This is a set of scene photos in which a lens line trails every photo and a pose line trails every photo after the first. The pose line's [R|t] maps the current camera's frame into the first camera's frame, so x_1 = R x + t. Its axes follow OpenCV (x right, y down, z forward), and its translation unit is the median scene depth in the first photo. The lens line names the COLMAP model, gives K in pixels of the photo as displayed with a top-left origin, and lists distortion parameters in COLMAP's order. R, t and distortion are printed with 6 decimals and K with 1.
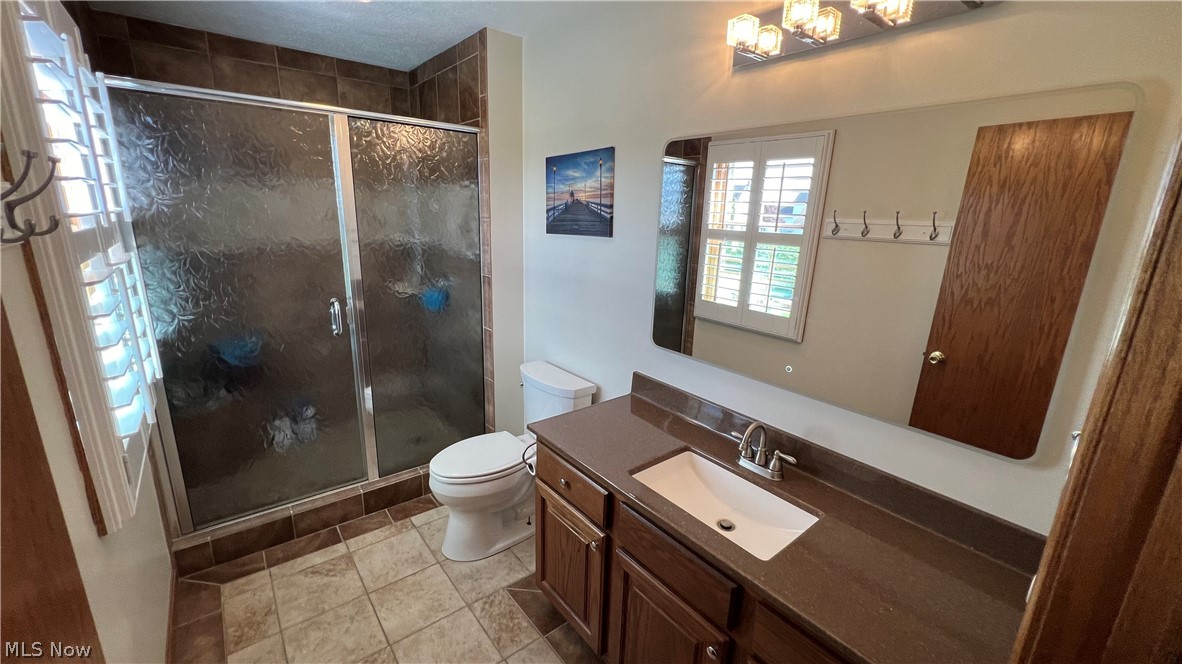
lens RADIAL K [[473.6, 0, 593.4], [0, 473.6, 329.0], [0, 0, 1]] dist [-0.001990, -0.000251]
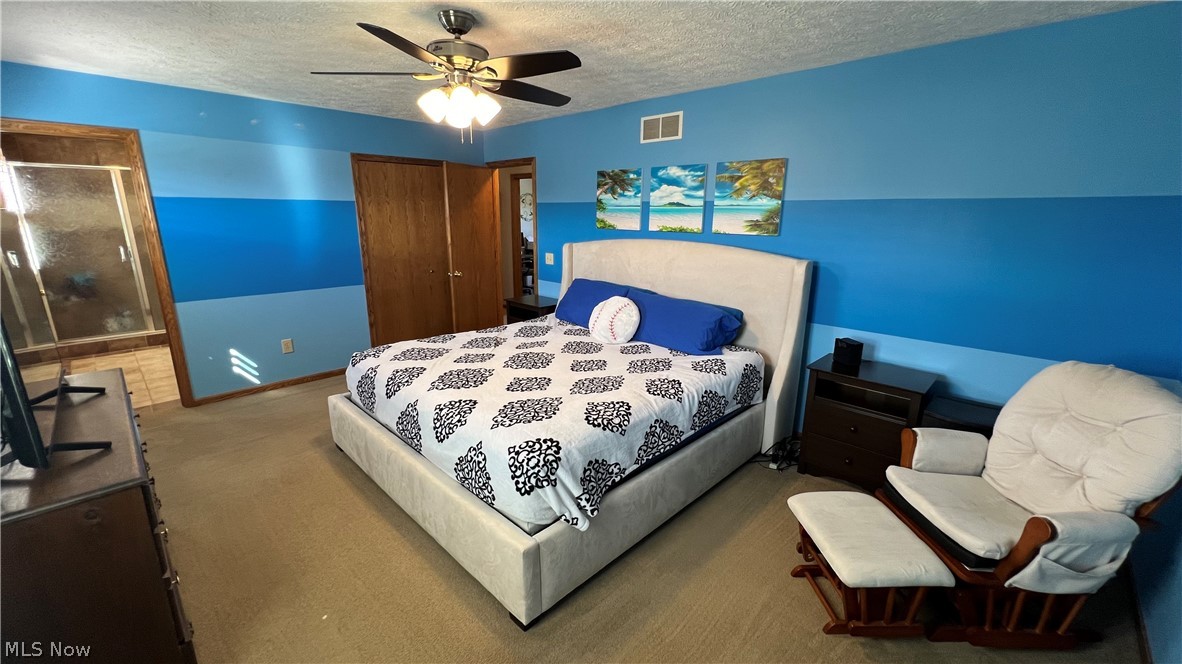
lens RADIAL K [[473.6, 0, 593.4], [0, 473.6, 329.0], [0, 0, 1]] dist [-0.001990, -0.000251]
pose [[0.991054, -0.059571, 0.119426, 1.504186], [0.060466, 0.998163, -0.003883, 0.513563], [-0.118975, 0.011070, 0.992835, -1.638301]]
